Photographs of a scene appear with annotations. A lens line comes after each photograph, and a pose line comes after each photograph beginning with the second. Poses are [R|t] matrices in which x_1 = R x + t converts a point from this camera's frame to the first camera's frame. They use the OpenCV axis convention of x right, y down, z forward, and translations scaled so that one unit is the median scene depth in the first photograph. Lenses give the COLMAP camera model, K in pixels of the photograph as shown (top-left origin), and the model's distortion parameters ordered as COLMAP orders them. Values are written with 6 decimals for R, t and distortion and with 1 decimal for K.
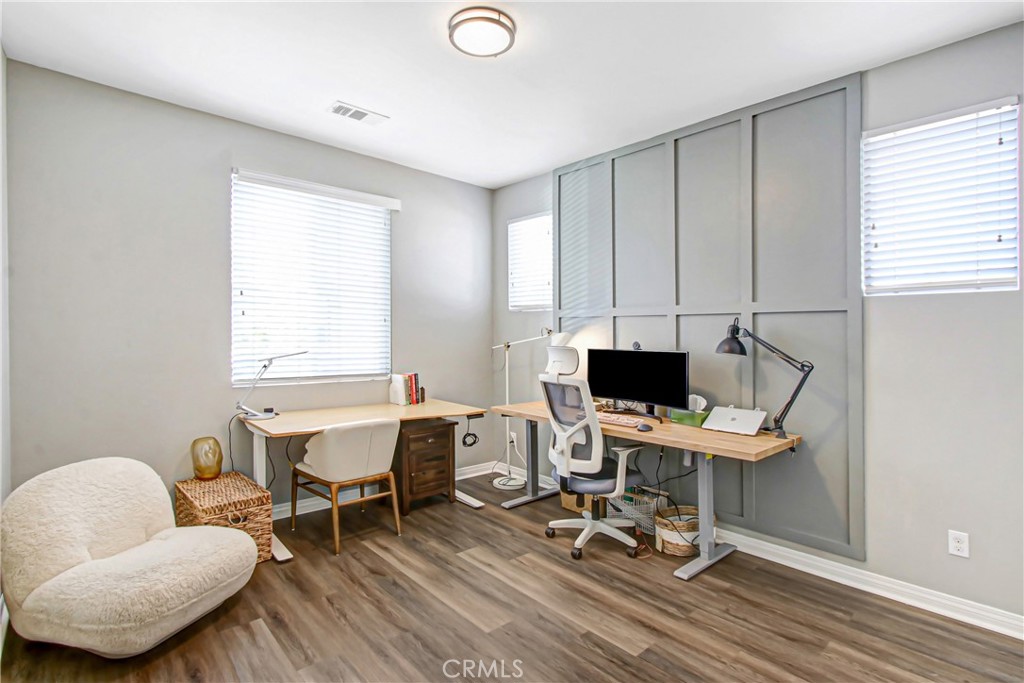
lens RADIAL K [[495.0, 0, 512.0], [0, 495.0, 341.5], [0, 0, 1]] dist [-0.046935, 0.000924]
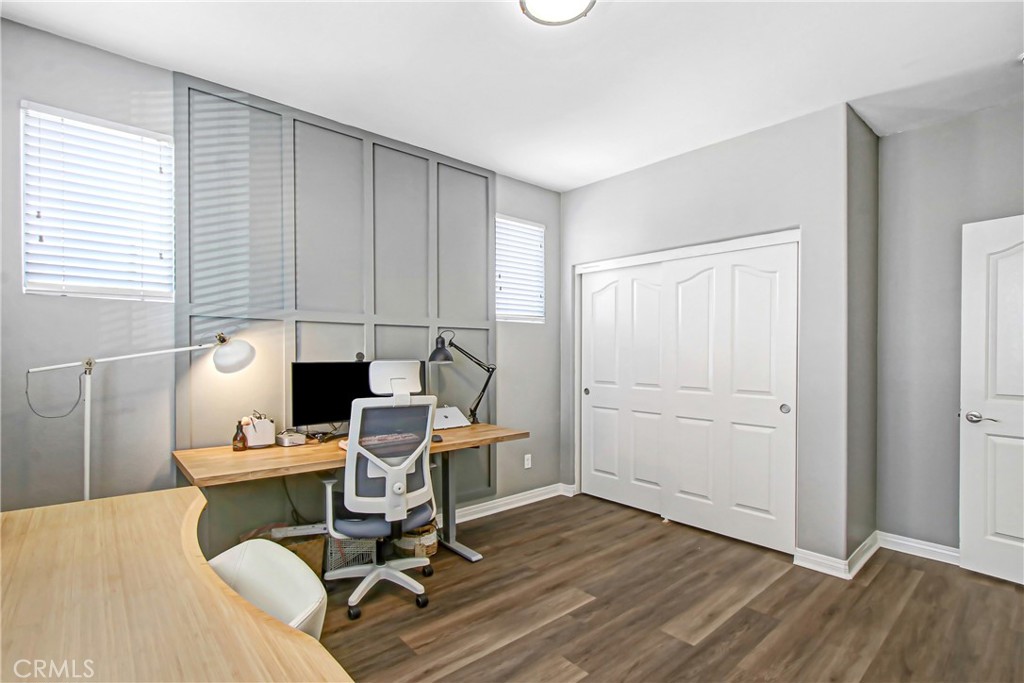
lens RADIAL K [[473.0, 0, 505.0], [0, 473.0, 344.3], [0, 0, 1]] dist [-0.009781, 0.000395]
pose [[0.030205, -0.003610, 0.999537, -0.706418], [-0.000513, 0.999993, 0.003628, -0.021273], [-0.999544, -0.000622, 0.030203, 0.846945]]
